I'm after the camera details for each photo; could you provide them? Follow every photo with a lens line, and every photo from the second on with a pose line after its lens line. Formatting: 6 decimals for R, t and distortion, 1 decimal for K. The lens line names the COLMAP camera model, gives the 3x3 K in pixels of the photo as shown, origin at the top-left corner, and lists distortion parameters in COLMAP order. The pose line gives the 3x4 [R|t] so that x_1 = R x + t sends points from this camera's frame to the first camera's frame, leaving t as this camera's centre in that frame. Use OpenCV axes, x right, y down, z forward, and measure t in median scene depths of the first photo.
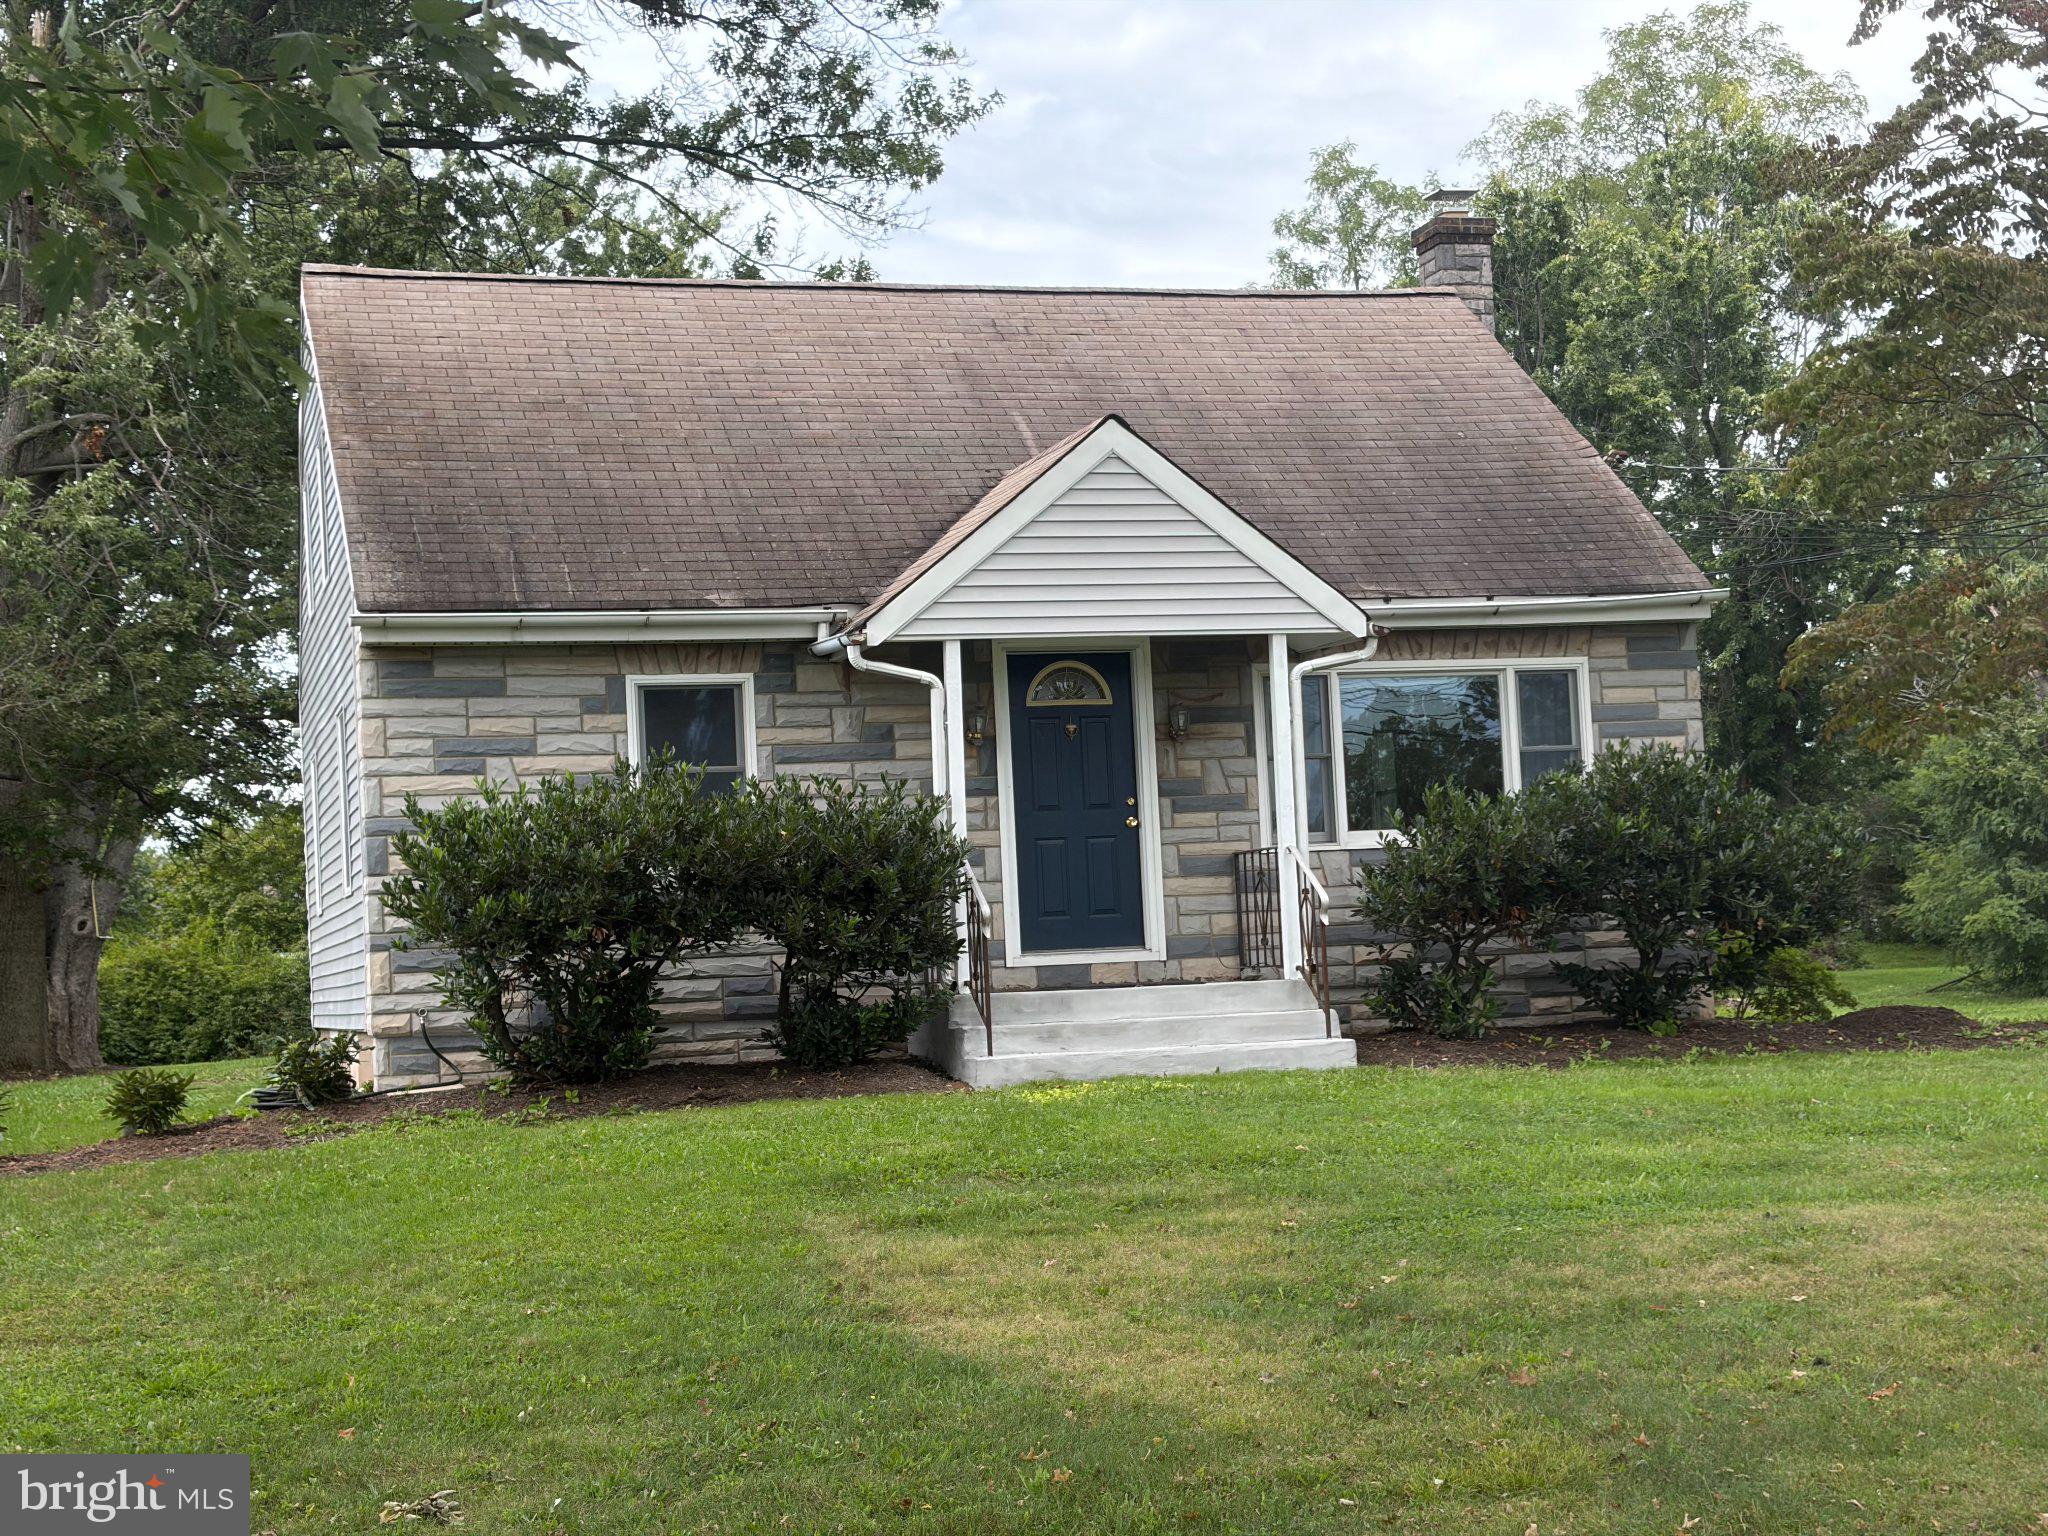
lens RADIAL K [[3093.5, 0, 1024.0], [0, 3093.5, 768.0], [0, 0, 1]] dist [0.319781, -2.000613]
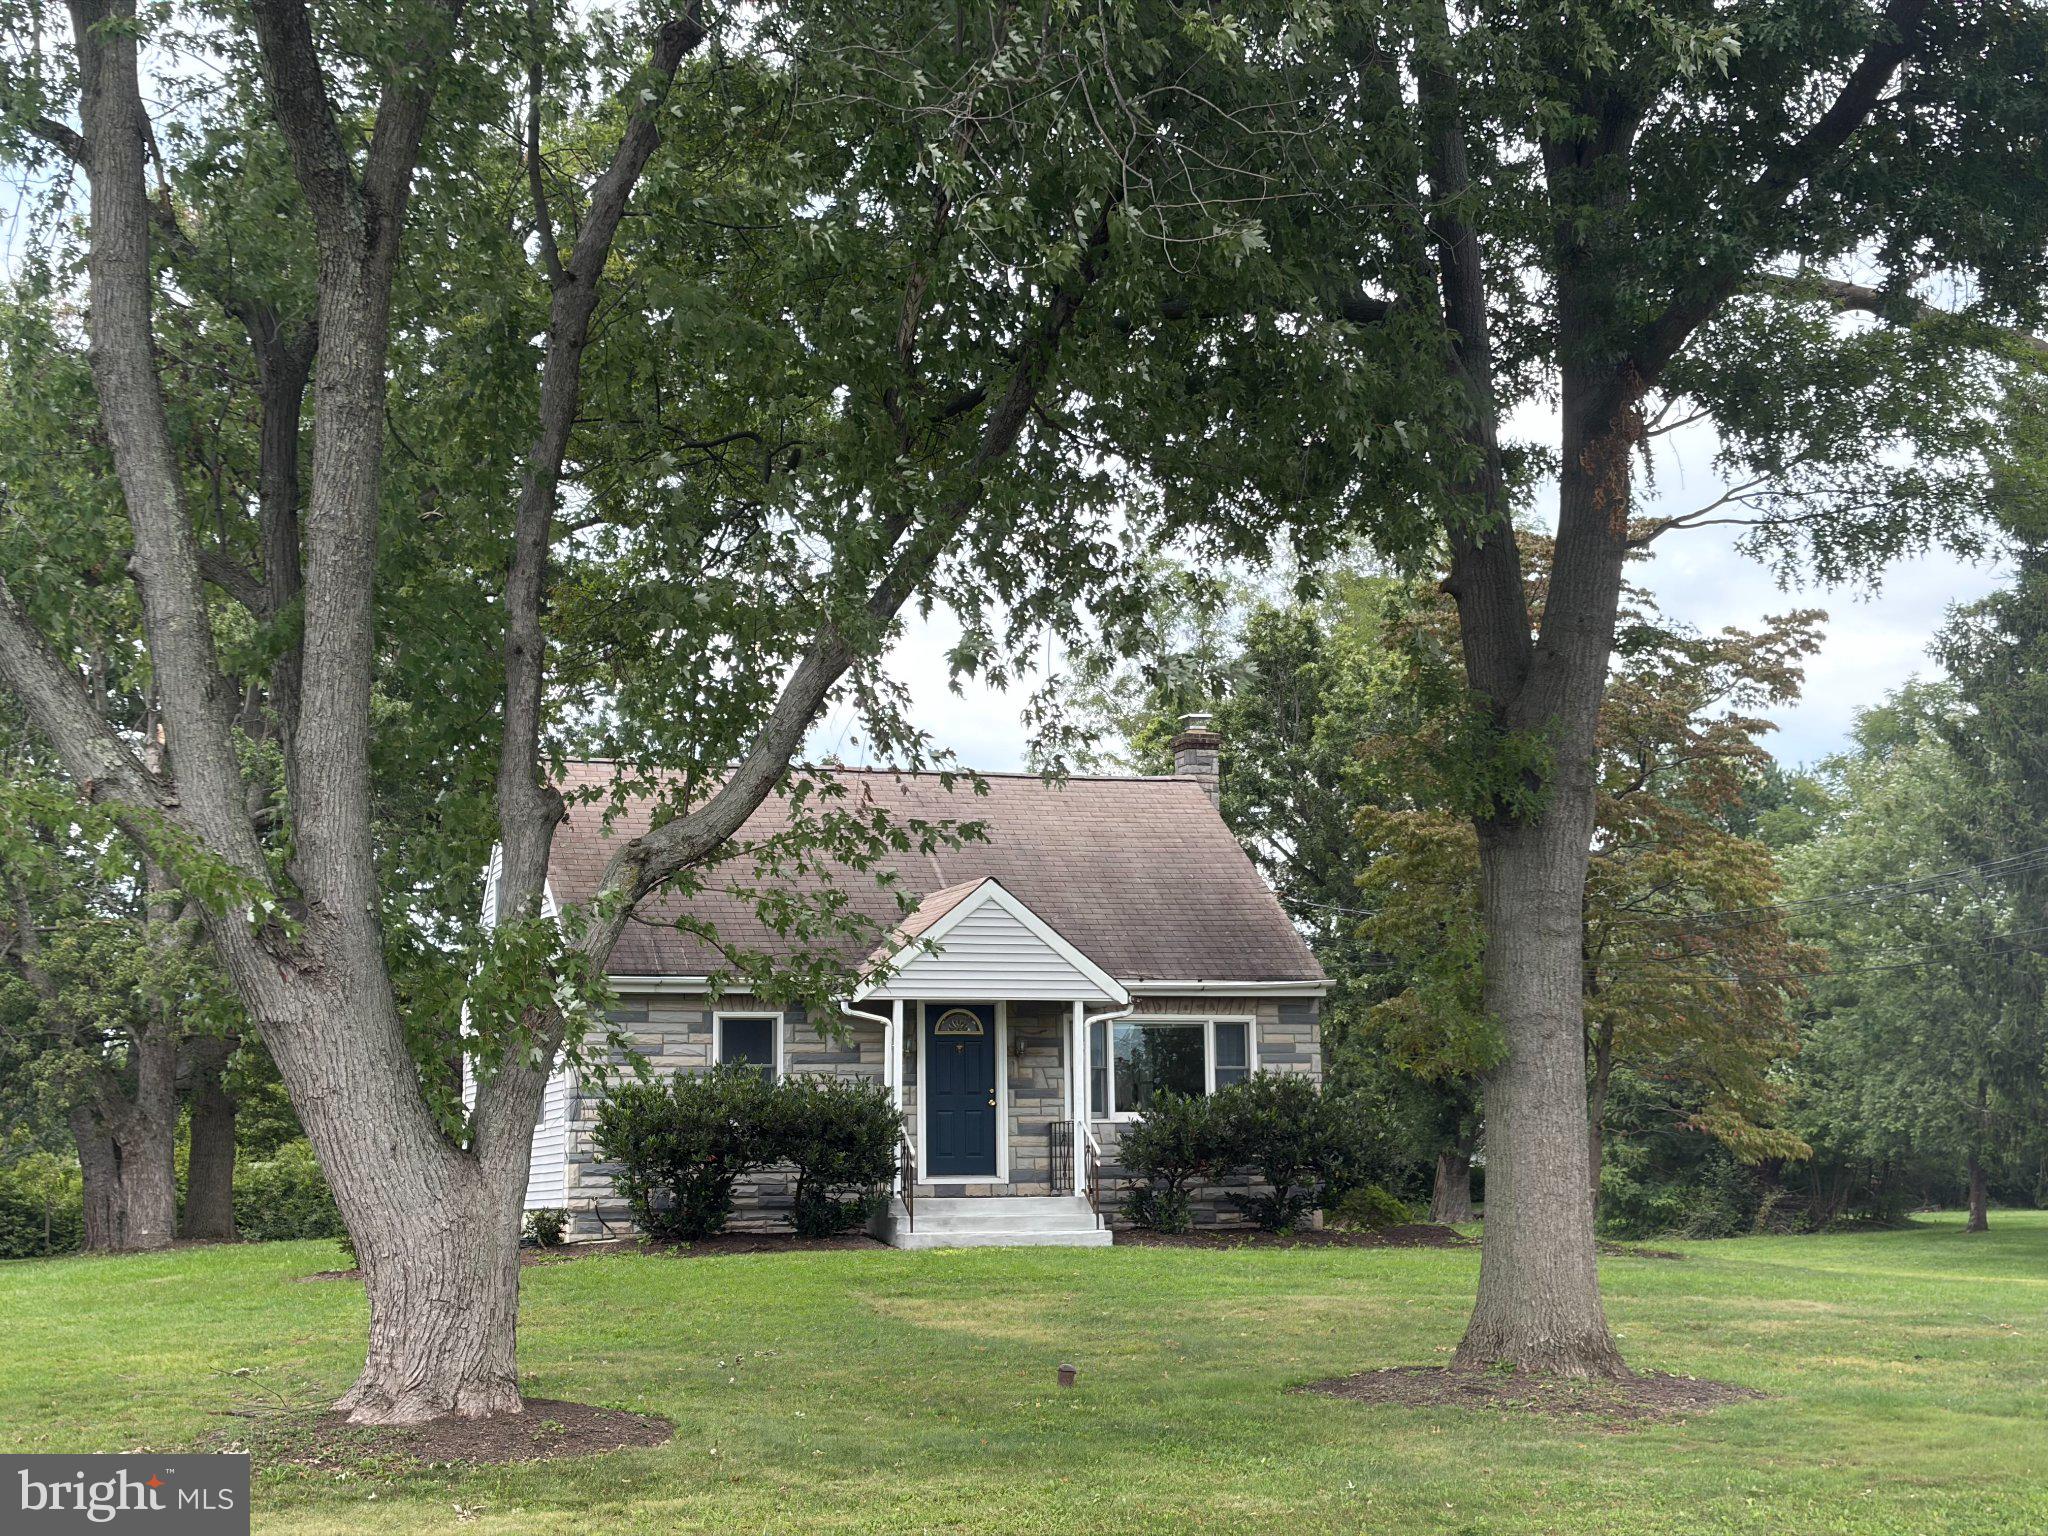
lens RADIAL K [[3093.5, 0, 1024.0], [0, 3093.5, 768.0], [0, 0, 1]] dist [0.319781, -2.000613]
pose [[0.997576, 0.042308, 0.055255, -0.054076], [-0.038016, 0.996341, -0.076544, -0.039017], [-0.058291, 0.074258, 0.995534, -0.791538]]
